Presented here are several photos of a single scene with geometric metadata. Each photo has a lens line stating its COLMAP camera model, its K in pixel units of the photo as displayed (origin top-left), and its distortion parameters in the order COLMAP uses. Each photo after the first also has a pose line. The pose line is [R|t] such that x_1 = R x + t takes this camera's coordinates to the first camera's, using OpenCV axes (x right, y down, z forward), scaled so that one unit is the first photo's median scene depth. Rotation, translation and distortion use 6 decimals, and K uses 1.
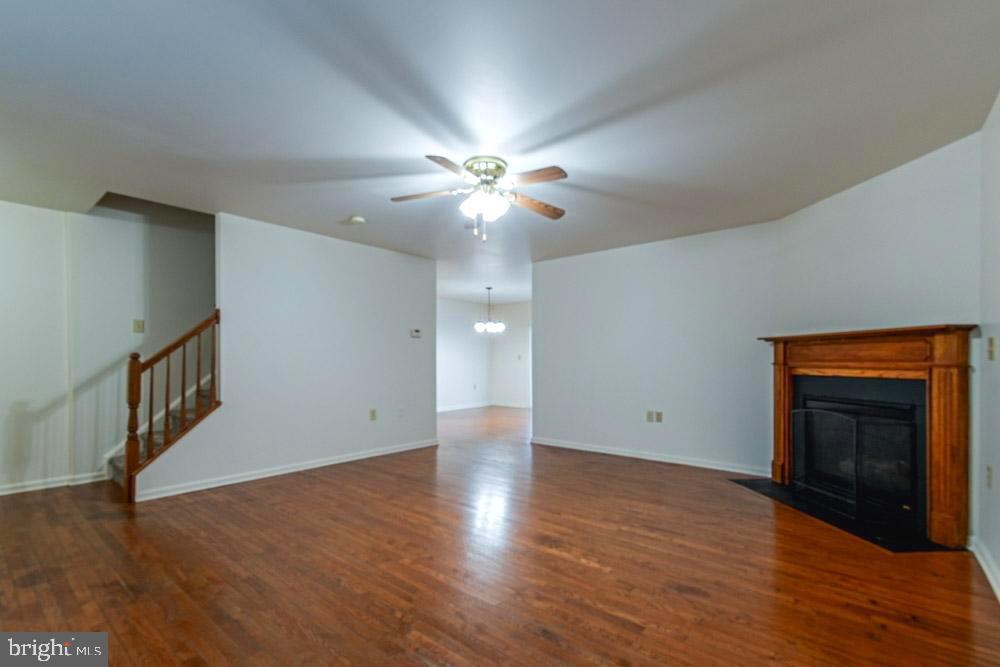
lens RADIAL K [[448.0, 0, 487.1], [0, 448.0, 358.1], [0, 0, 1]] dist [0.016197, -0.000955]
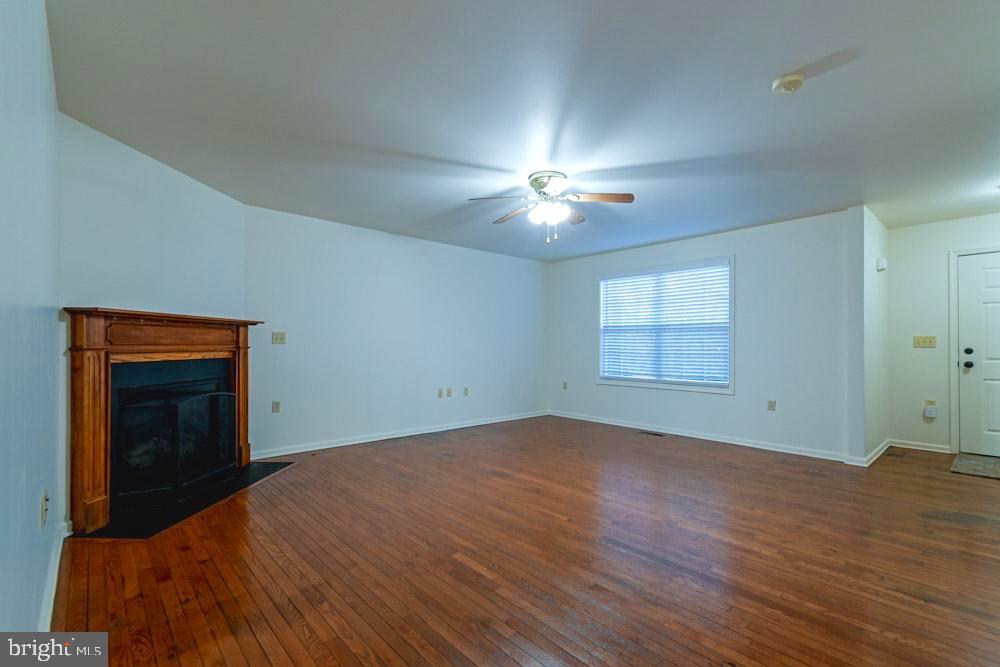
lens RADIAL K [[448.0, 0, 497.2], [0, 448.0, 343.4], [0, 0, 1]] dist [0.016197, -0.000955]
pose [[-0.991997, -0.003028, 0.126225, -0.020678], [-0.003926, 0.999969, -0.006865, 0.008457], [-0.126200, -0.007306, -0.991978, 2.028812]]
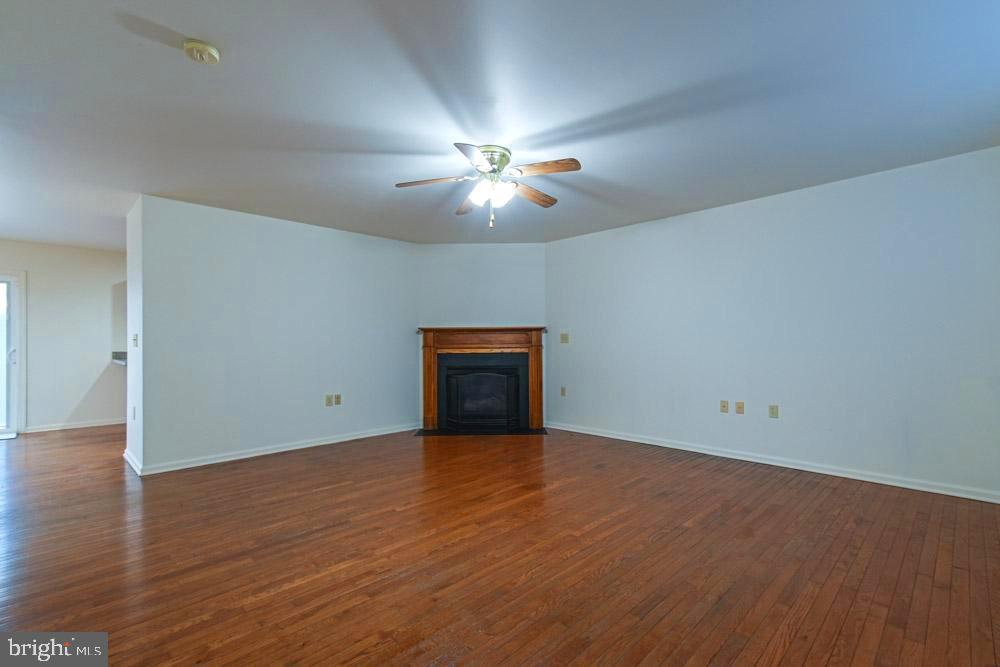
lens RADIAL K [[448.0, 0, 506.9], [0, 448.0, 333.8], [0, 0, 1]] dist [0.016197, -0.000955]
pose [[0.076698, 0.023220, 0.996784, -0.958285], [0.003802, 0.999715, -0.023580, 0.009024], [-0.997047, 0.005599, 0.076588, 0.829934]]
